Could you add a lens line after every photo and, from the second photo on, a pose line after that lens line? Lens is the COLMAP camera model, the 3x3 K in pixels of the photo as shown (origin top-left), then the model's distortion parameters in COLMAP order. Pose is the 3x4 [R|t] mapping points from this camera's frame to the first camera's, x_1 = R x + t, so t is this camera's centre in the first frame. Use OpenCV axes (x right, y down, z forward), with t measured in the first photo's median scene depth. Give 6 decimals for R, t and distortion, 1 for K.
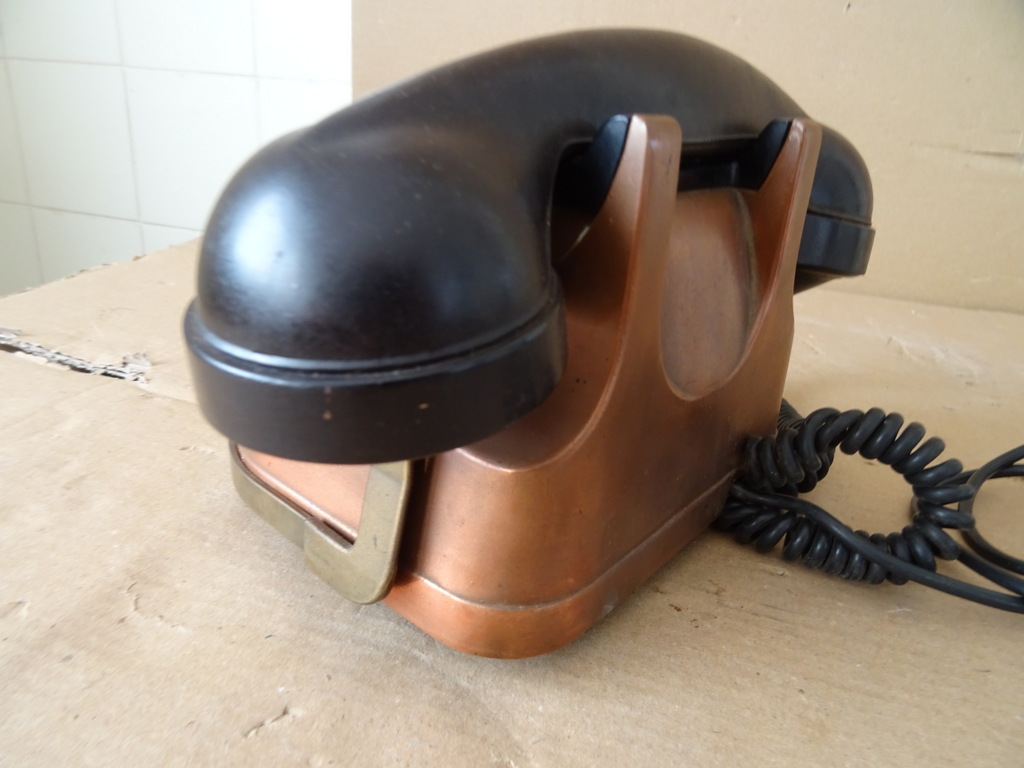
lens RADIAL K [[732.0, 0, 511.1], [0, 732.0, 395.7], [0, 0, 1]] dist [0.016498, -0.030879]
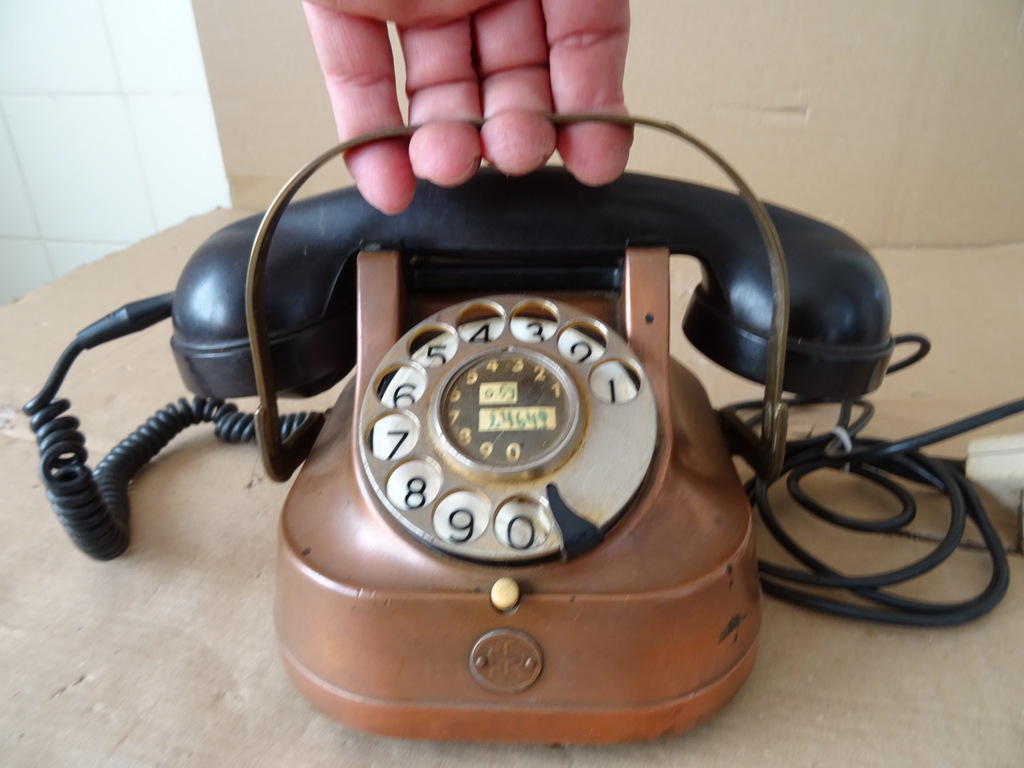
lens RADIAL K [[732.0, 0, 511.6], [0, 732.0, 386.2], [0, 0, 1]] dist [0.016498, -0.030879]
pose [[0.992358, -0.121267, 0.022804, 0.529780], [0.118855, 0.989056, 0.087412, -0.168389], [-0.033155, -0.084034, 0.995911, -0.415316]]
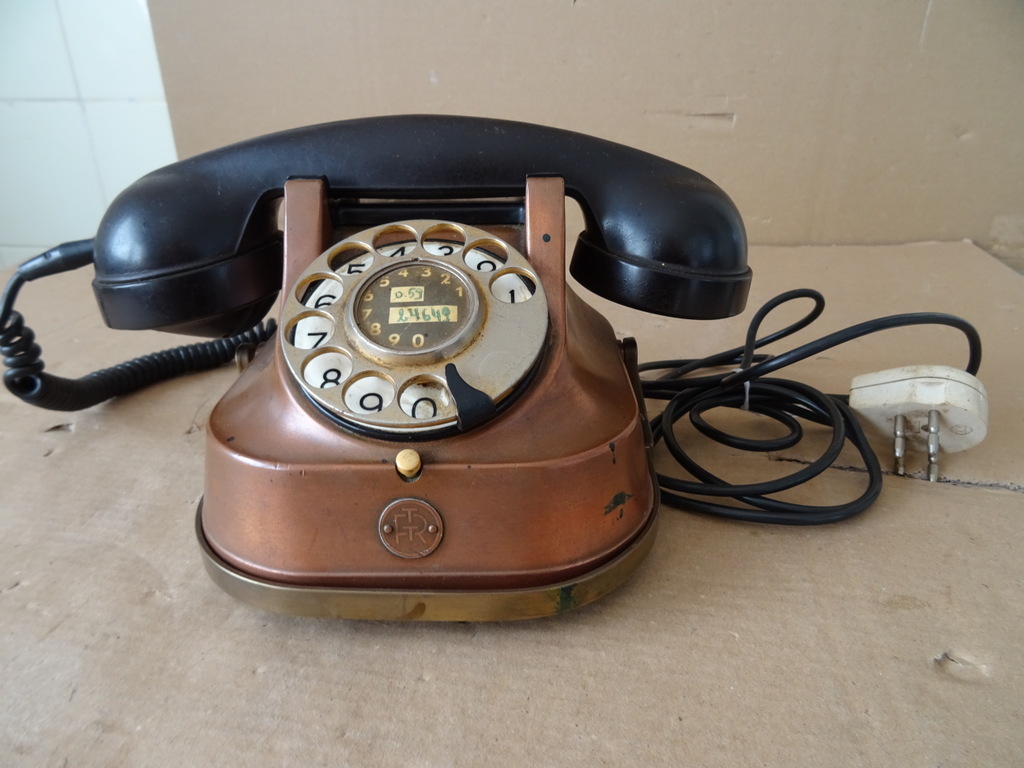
lens RADIAL K [[732.0, 0, 513.0], [0, 732.0, 383.6], [0, 0, 1]] dist [0.016498, -0.030879]
pose [[0.989486, -0.122997, 0.076092, 0.598112], [0.120182, 0.991923, 0.040553, 0.058257], [-0.080465, -0.030982, 0.996276, -0.564370]]
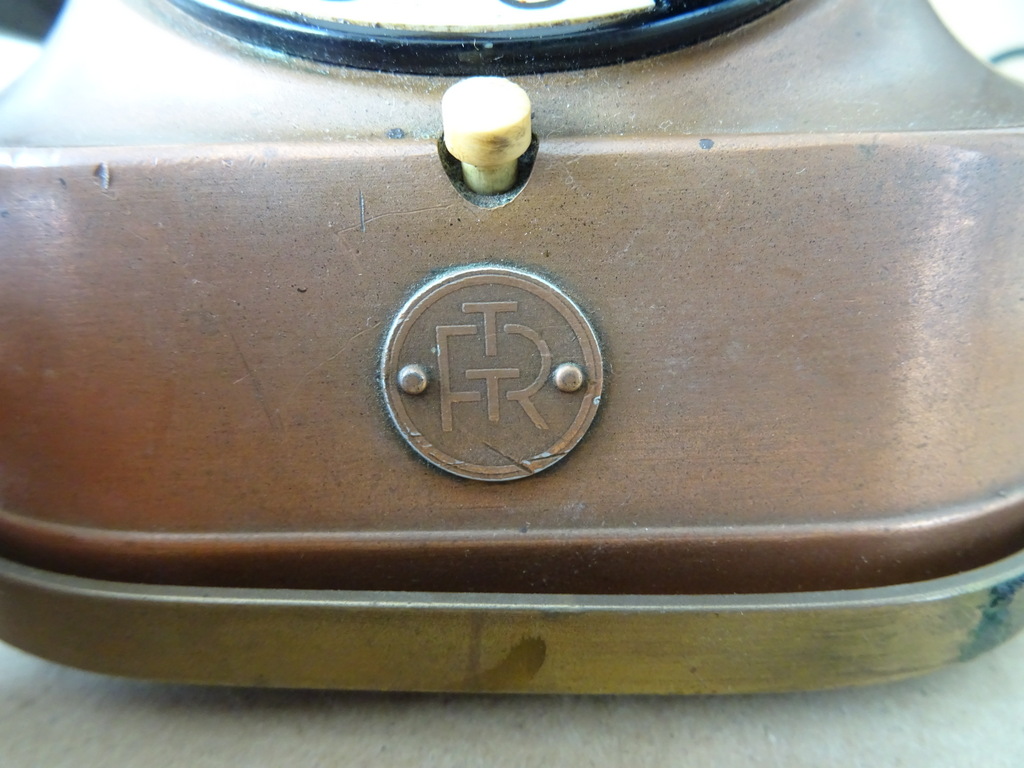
lens RADIAL K [[732.0, 0, 511.2], [0, 732.0, 384.4], [0, 0, 1]] dist [0.016498, -0.030879]
pose [[0.988115, -0.135860, 0.071905, 0.481714], [0.131285, 0.989215, 0.064942, 0.296452], [-0.079952, -0.054730, 0.995295, 0.264349]]
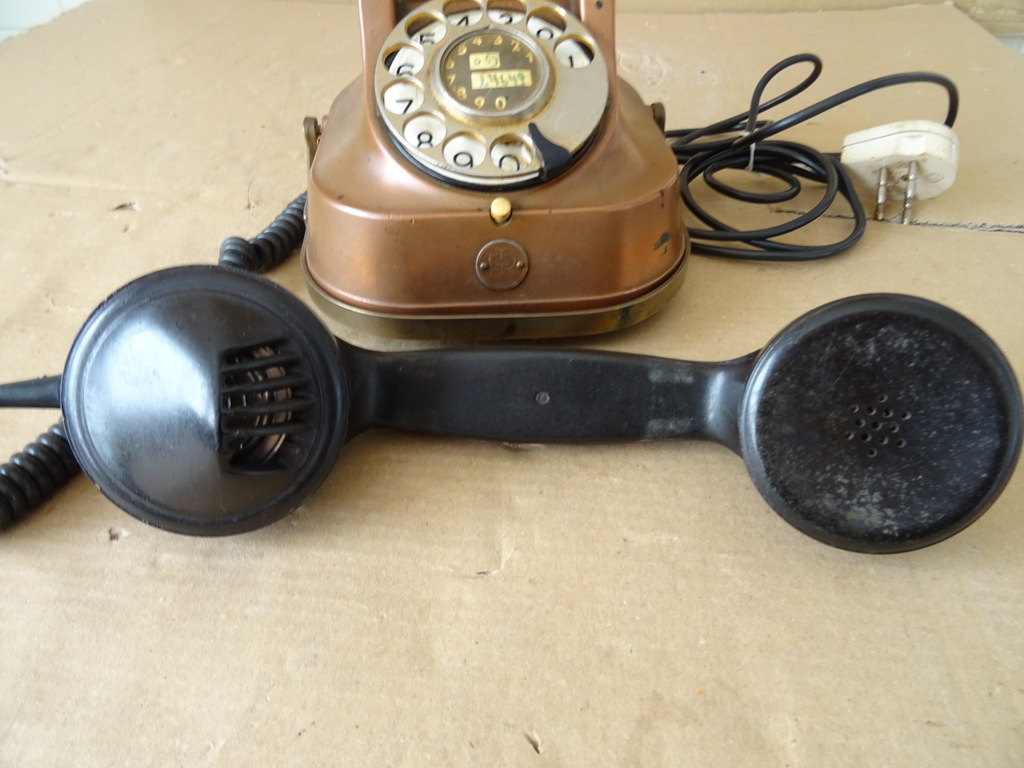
lens RADIAL K [[732.0, 0, 517.5], [0, 732.0, 374.6], [0, 0, 1]] dist [0.016498, -0.030879]
pose [[0.977828, -0.184464, 0.099122, 0.345023], [0.146088, 0.940027, 0.308233, 0.077991], [-0.150035, -0.286919, 0.946133, -0.822785]]
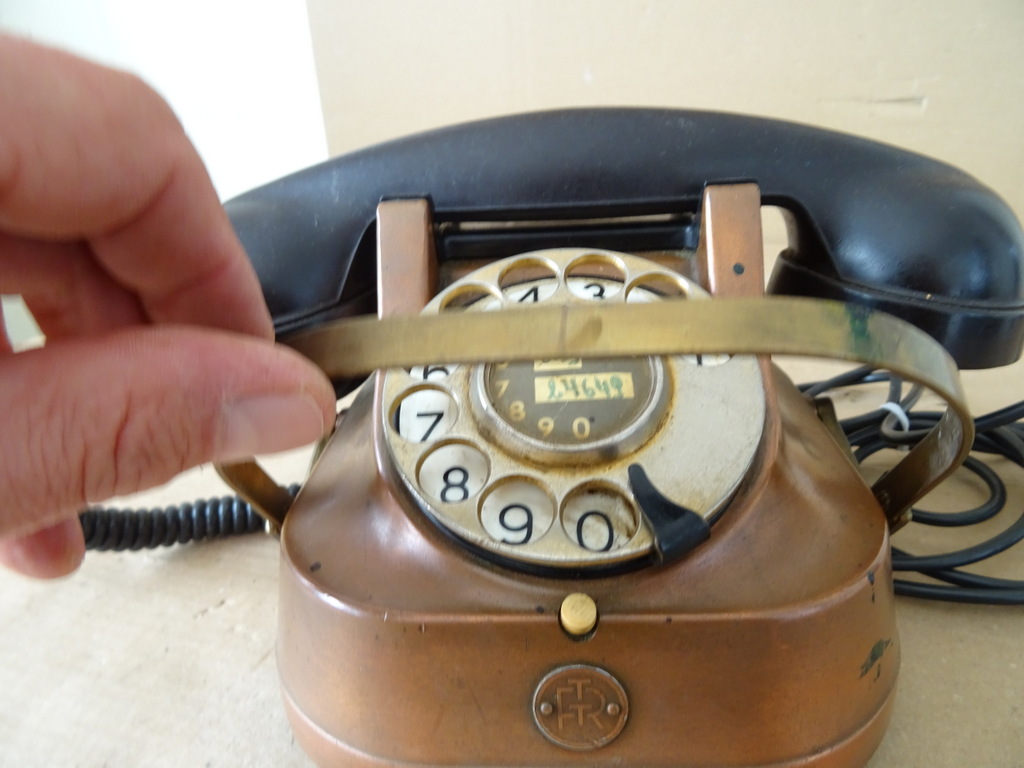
lens RADIAL K [[732.0, 0, 514.9], [0, 732.0, 382.4], [0, 0, 1]] dist [0.016498, -0.030879]
pose [[0.989511, -0.143929, 0.012315, 0.468570], [0.143782, 0.989536, 0.012061, -0.051702], [-0.013922, -0.010164, 0.999851, -0.183127]]
